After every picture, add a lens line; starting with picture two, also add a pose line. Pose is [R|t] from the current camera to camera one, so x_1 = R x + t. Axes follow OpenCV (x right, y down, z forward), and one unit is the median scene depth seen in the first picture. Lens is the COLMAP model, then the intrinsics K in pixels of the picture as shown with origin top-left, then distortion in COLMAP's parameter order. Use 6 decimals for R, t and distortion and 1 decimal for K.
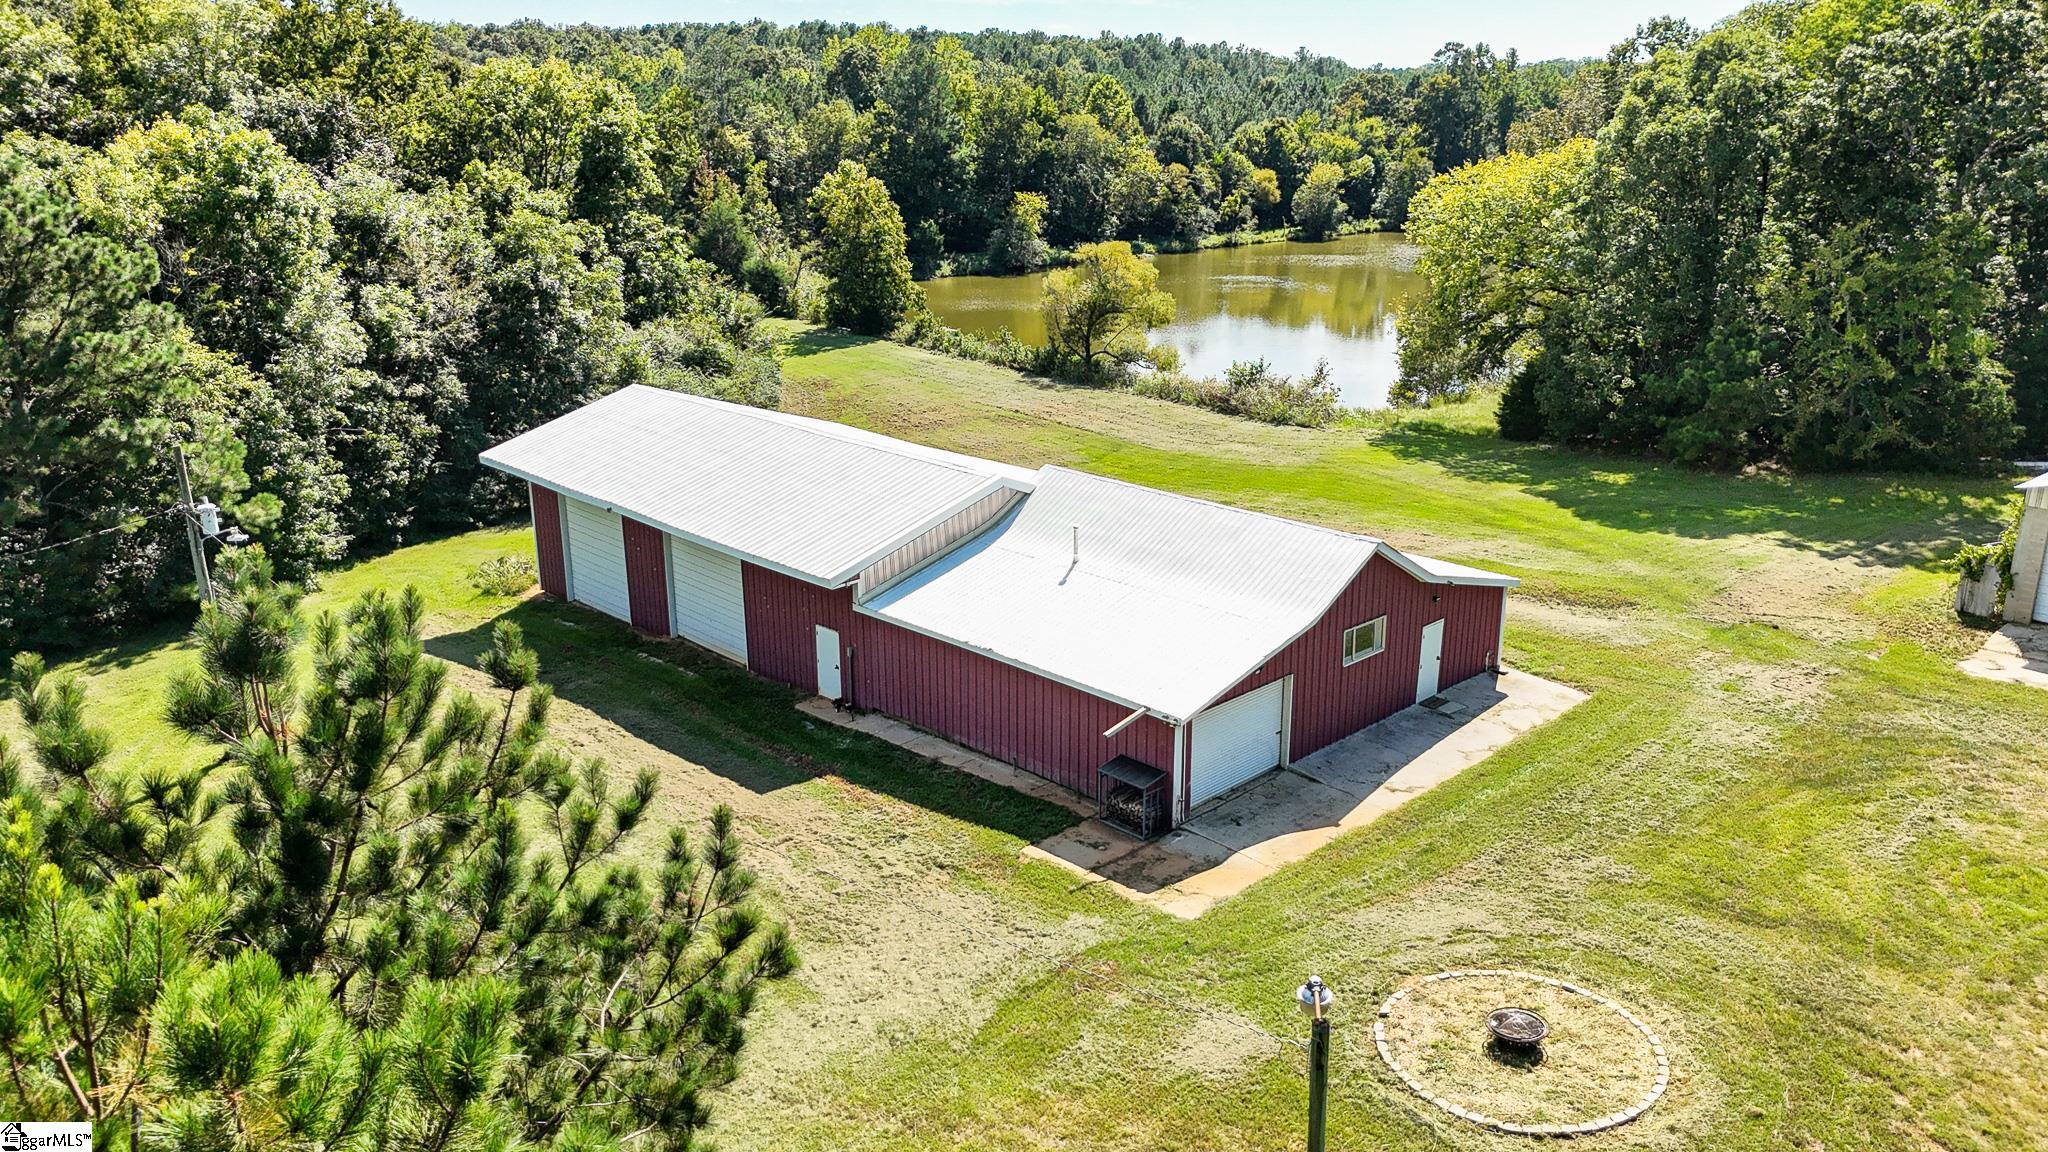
lens RADIAL K [[1514.4, 0, 1024.0], [0, 1514.4, 576.0], [0, 0, 1]] dist [0.084130, -0.111463]
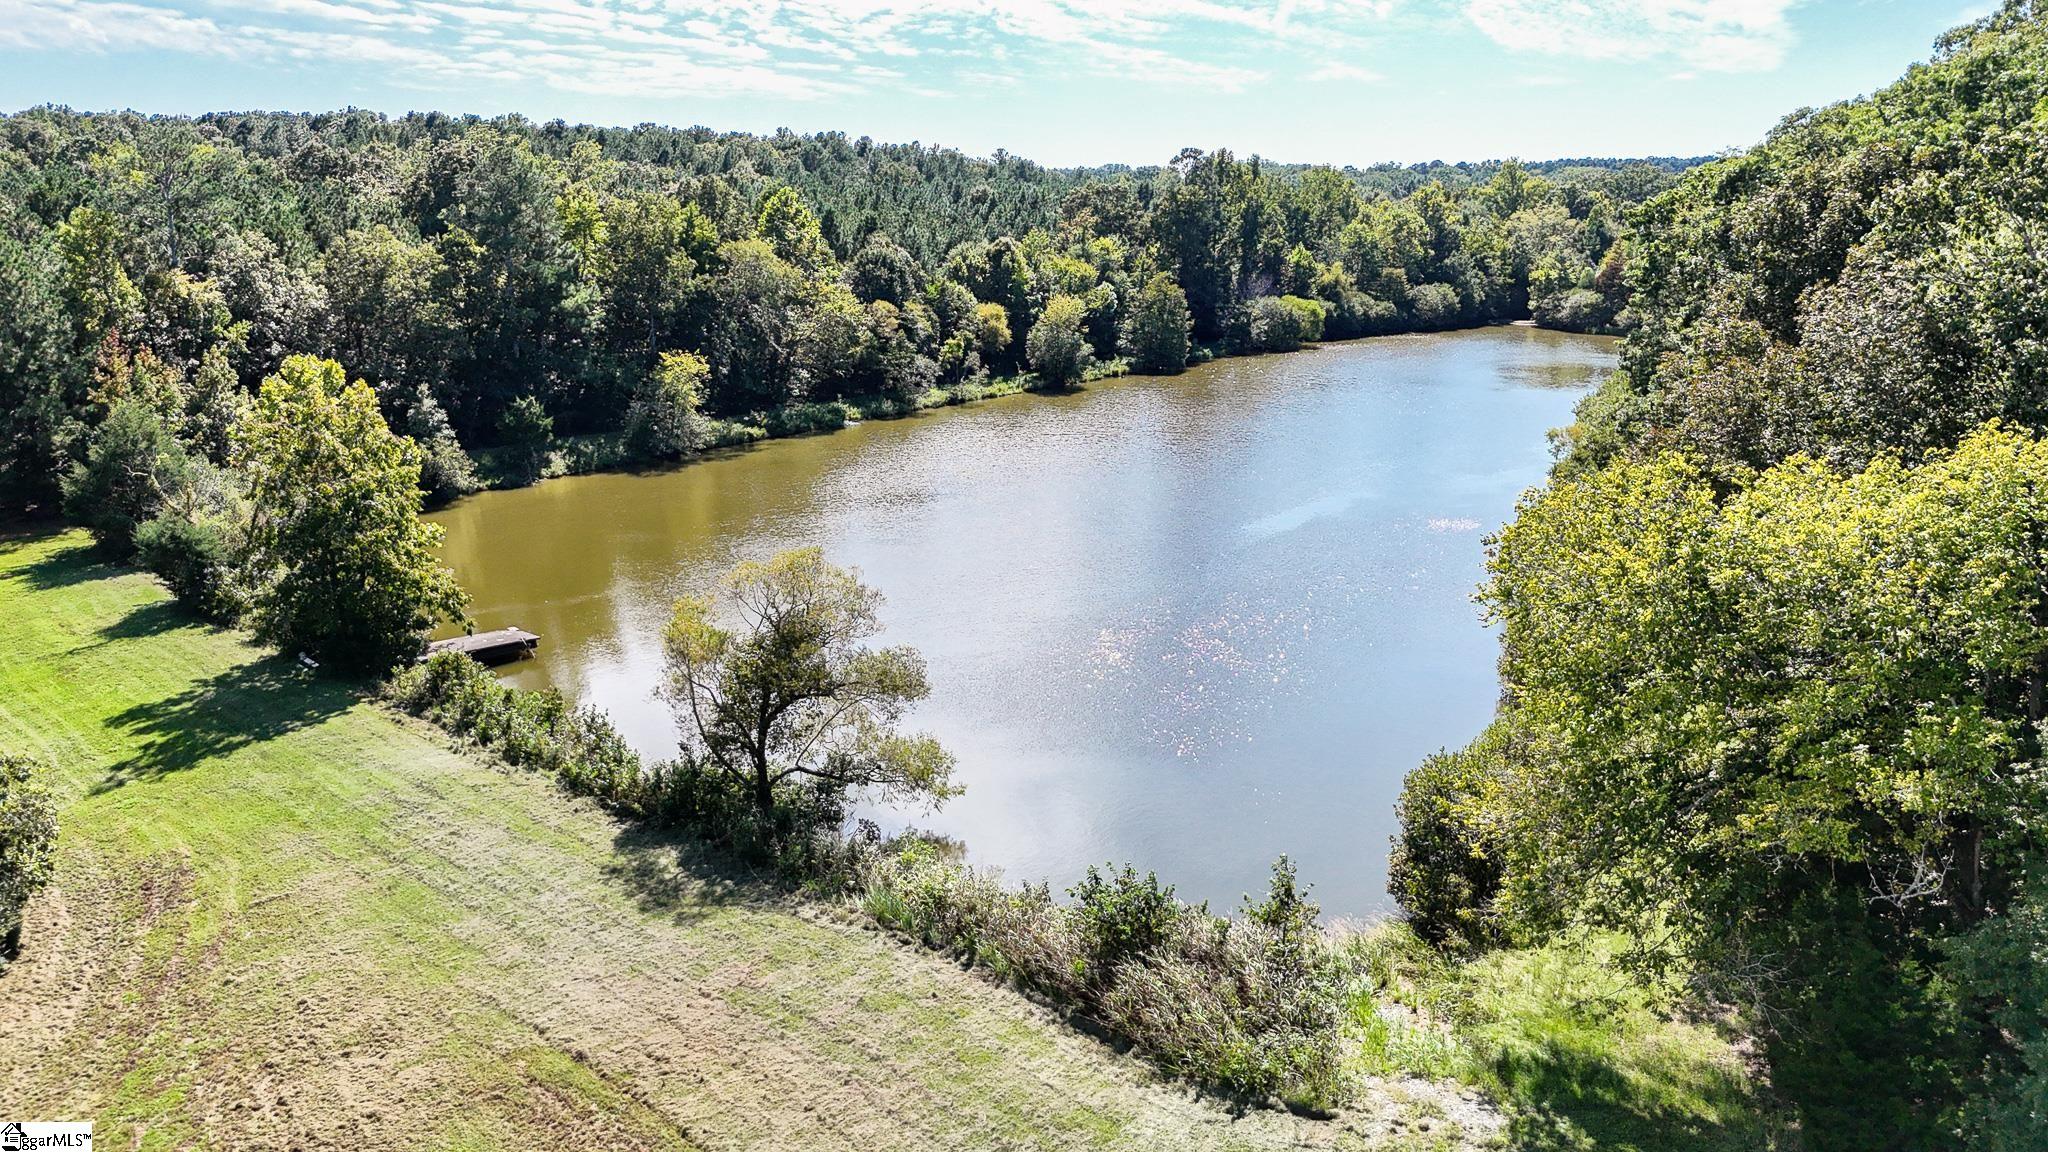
lens RADIAL K [[1514.4, 0, 1024.0], [0, 1514.4, 576.0], [0, 0, 1]] dist [0.084130, -0.111463]
pose [[0.980102, -0.046696, 0.192926, 0.050903], [0.057600, 0.997021, -0.051299, -0.277402], [-0.189955, 0.061391, 0.979871, 0.761855]]
